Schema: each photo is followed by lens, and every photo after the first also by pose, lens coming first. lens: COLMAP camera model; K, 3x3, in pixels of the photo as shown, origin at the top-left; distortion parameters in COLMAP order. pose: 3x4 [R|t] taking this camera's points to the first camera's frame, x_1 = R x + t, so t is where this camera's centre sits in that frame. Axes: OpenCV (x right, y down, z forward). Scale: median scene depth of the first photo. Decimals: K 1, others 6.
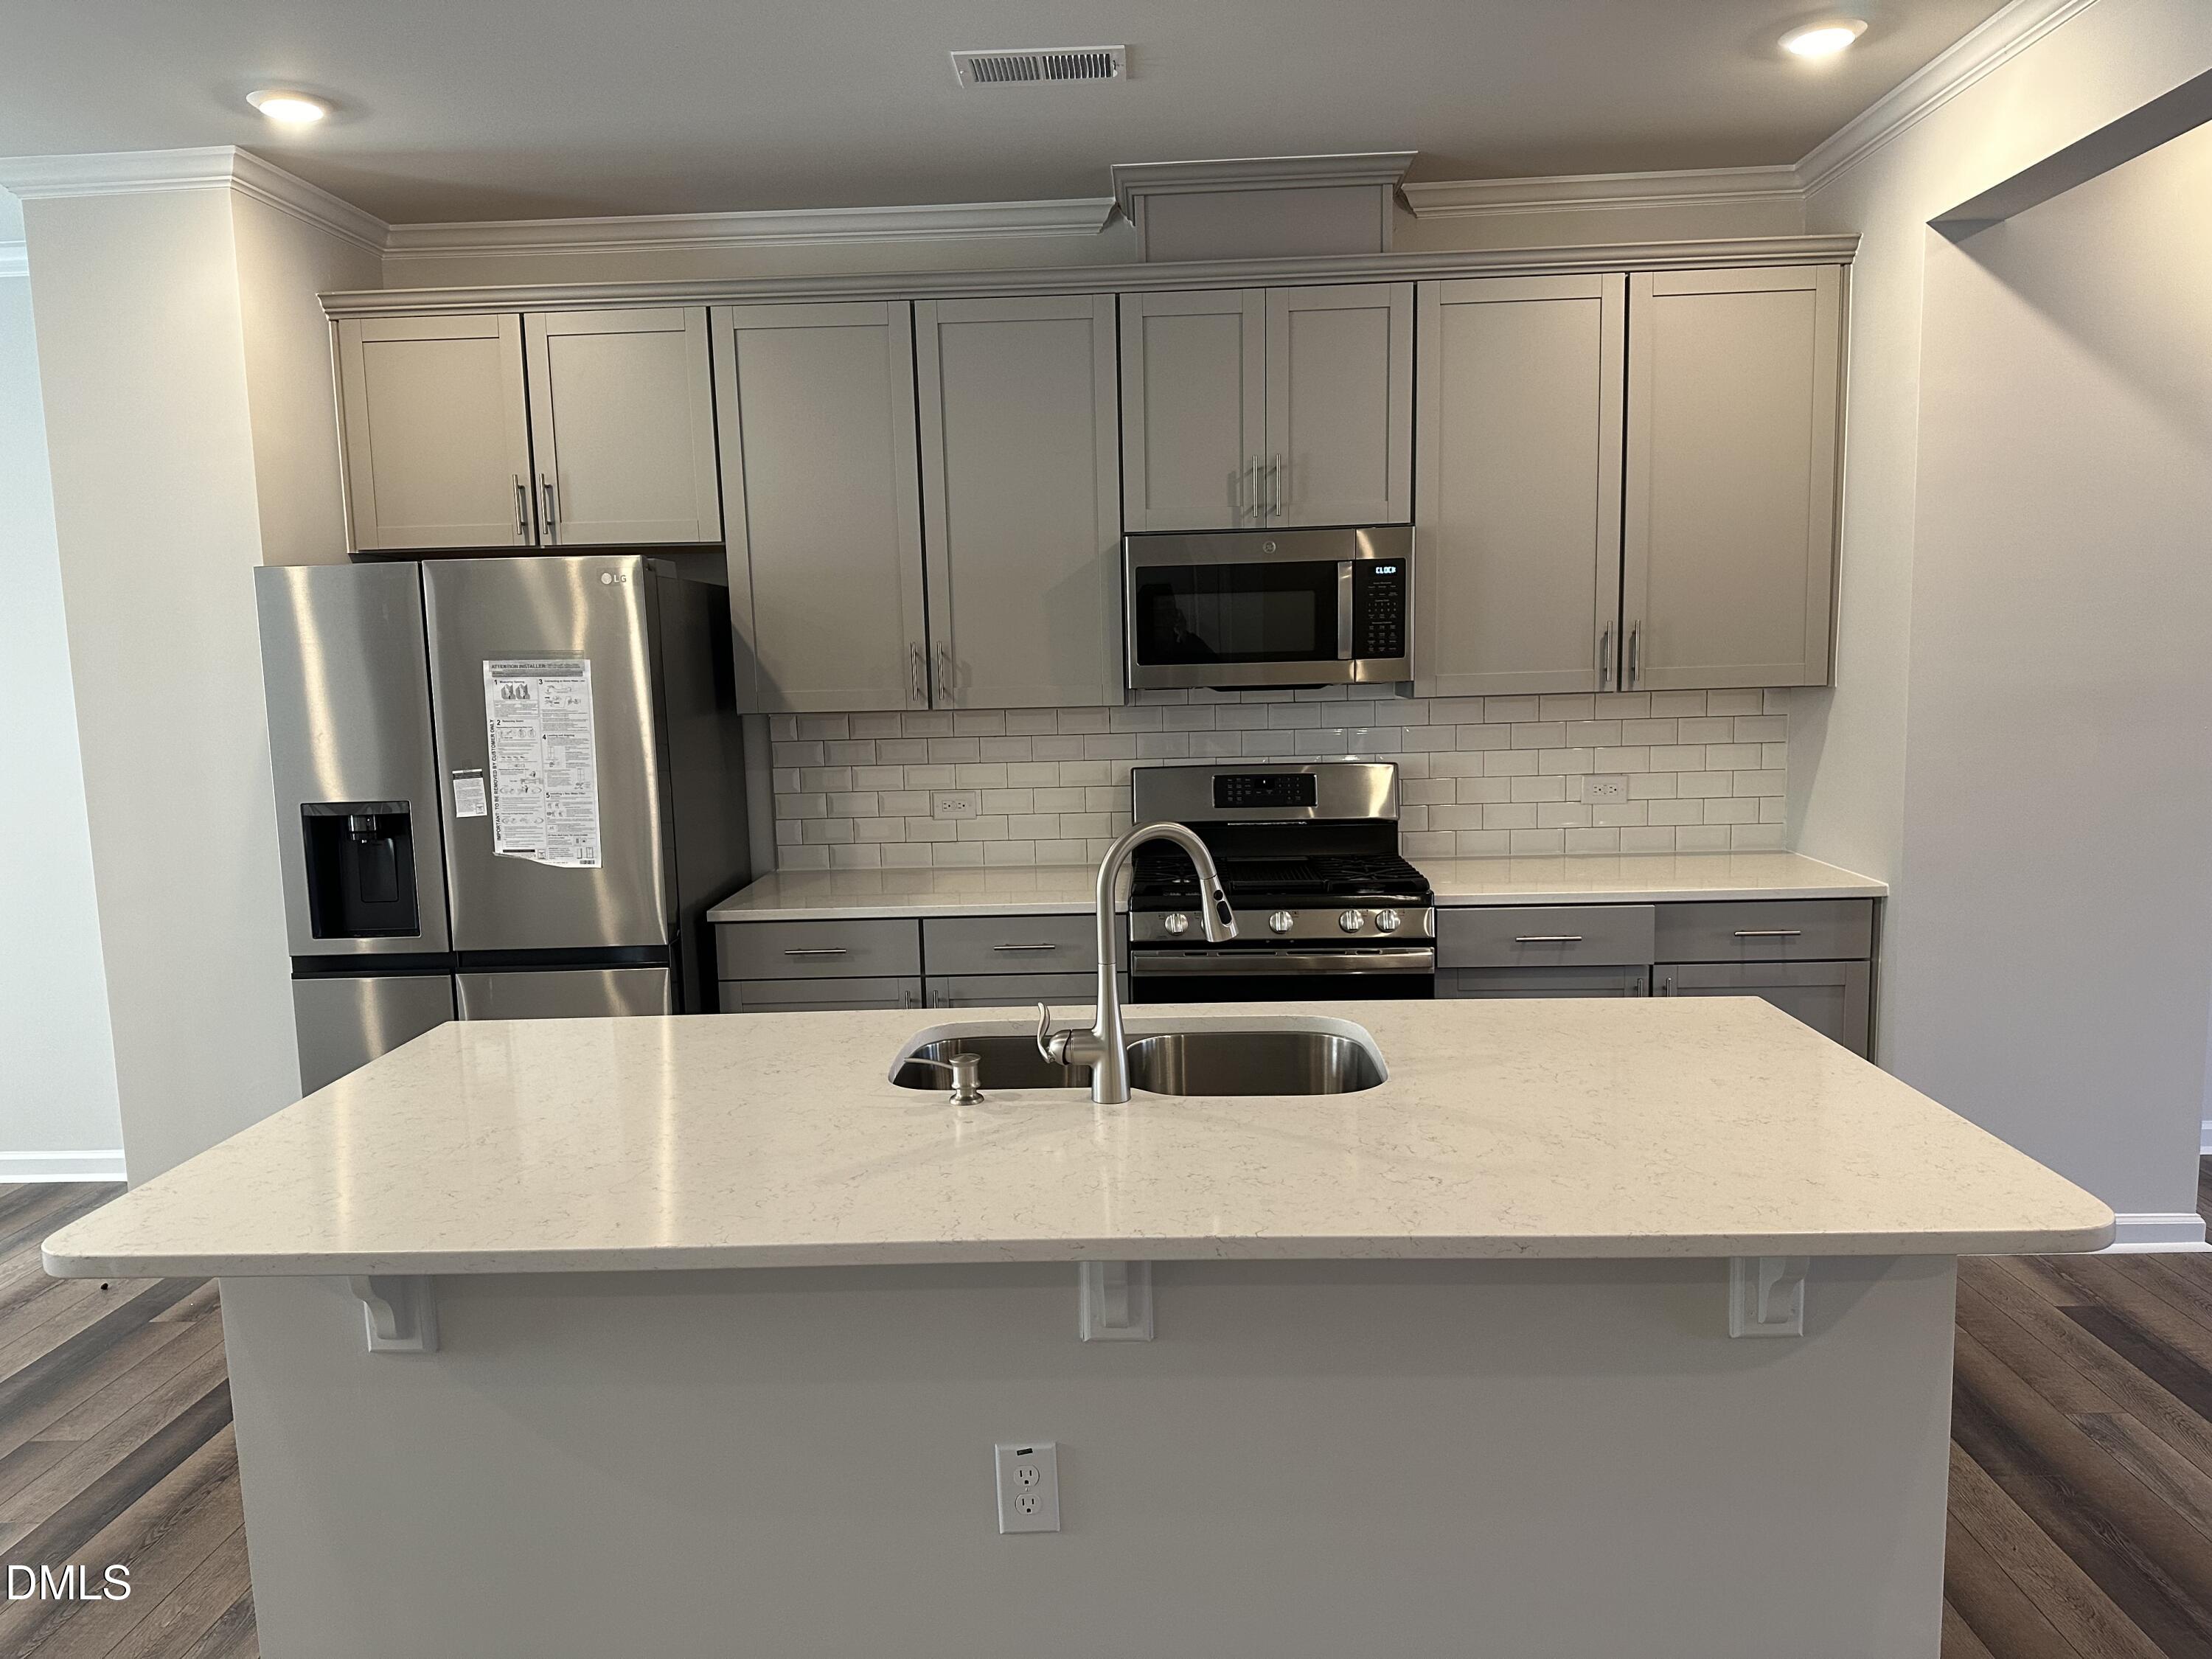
lens RADIAL K [[1217.3, 0, 1106.0], [0, 1217.3, 829.5], [0, 0, 1]] dist [-0.040204, -0.000483]
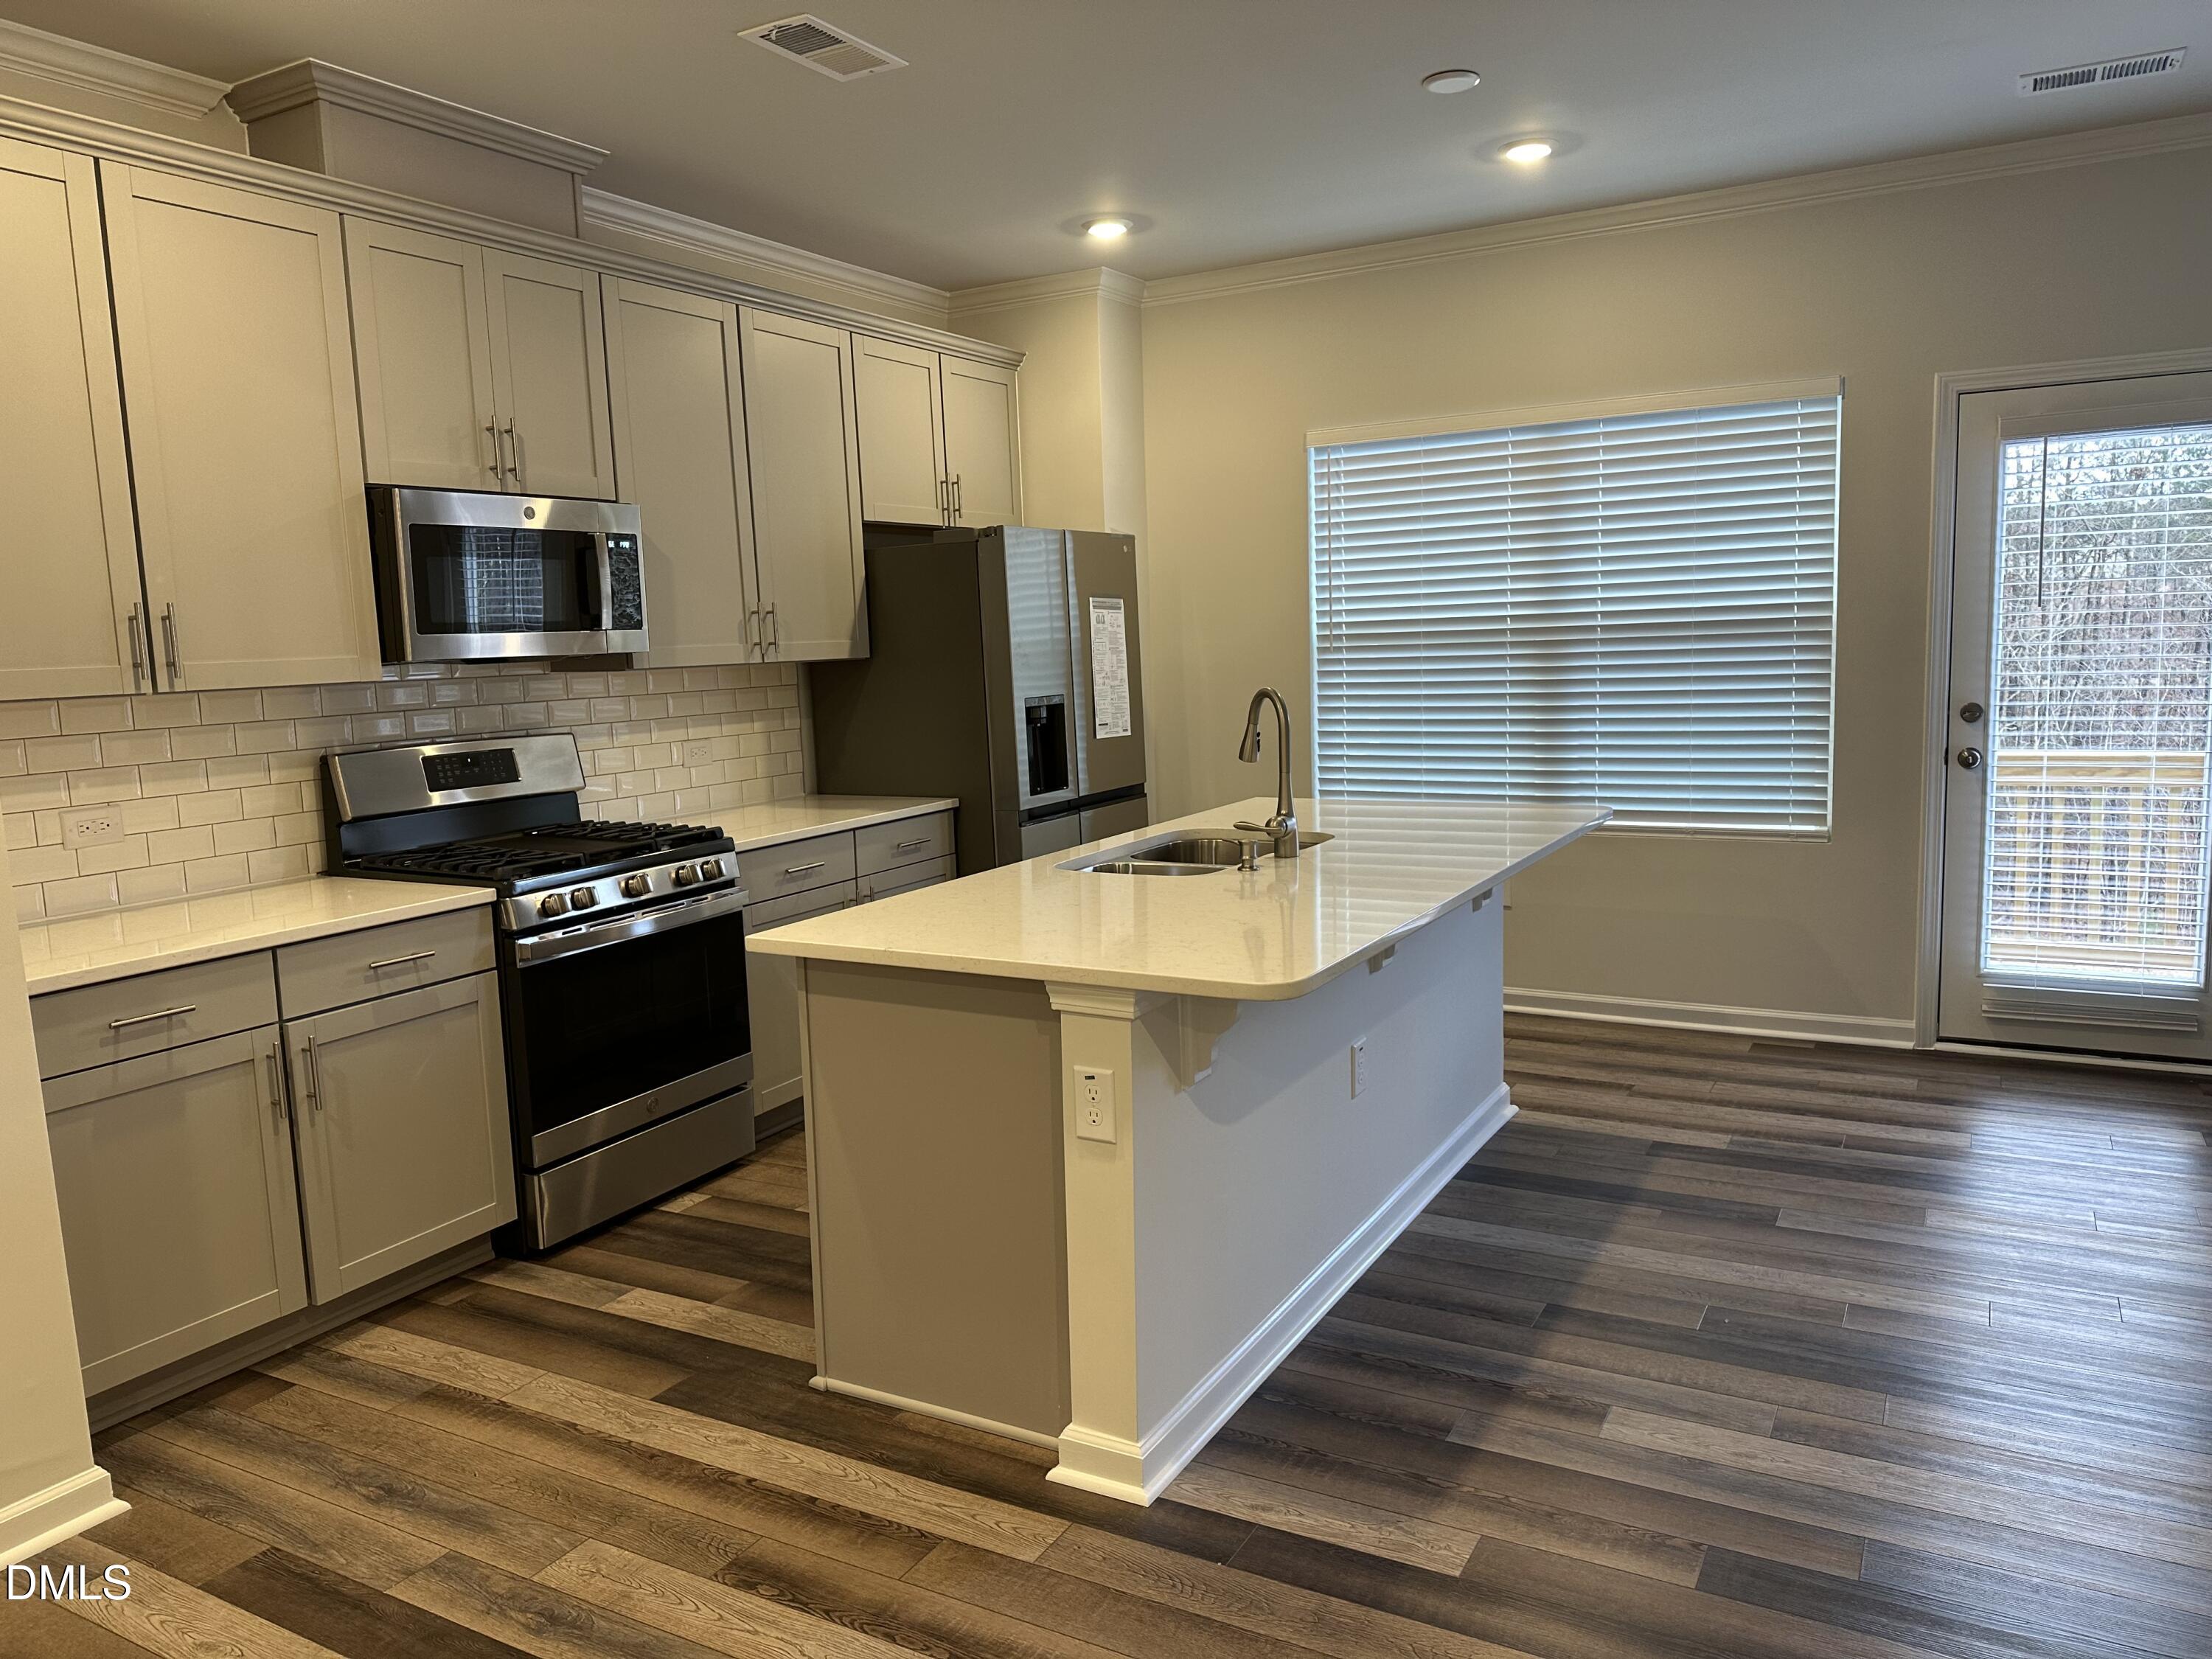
lens RADIAL K [[1550.8, 0, 1106.0], [0, 1550.8, 829.5], [0, 0, 1]] dist [-0.117594, 0.000780]
pose [[0.466026, -0.100783, 0.879012, -0.793319], [0.122965, 0.991227, 0.048457, 0.018783], [-0.876184, 0.085506, 0.474331, 0.041145]]
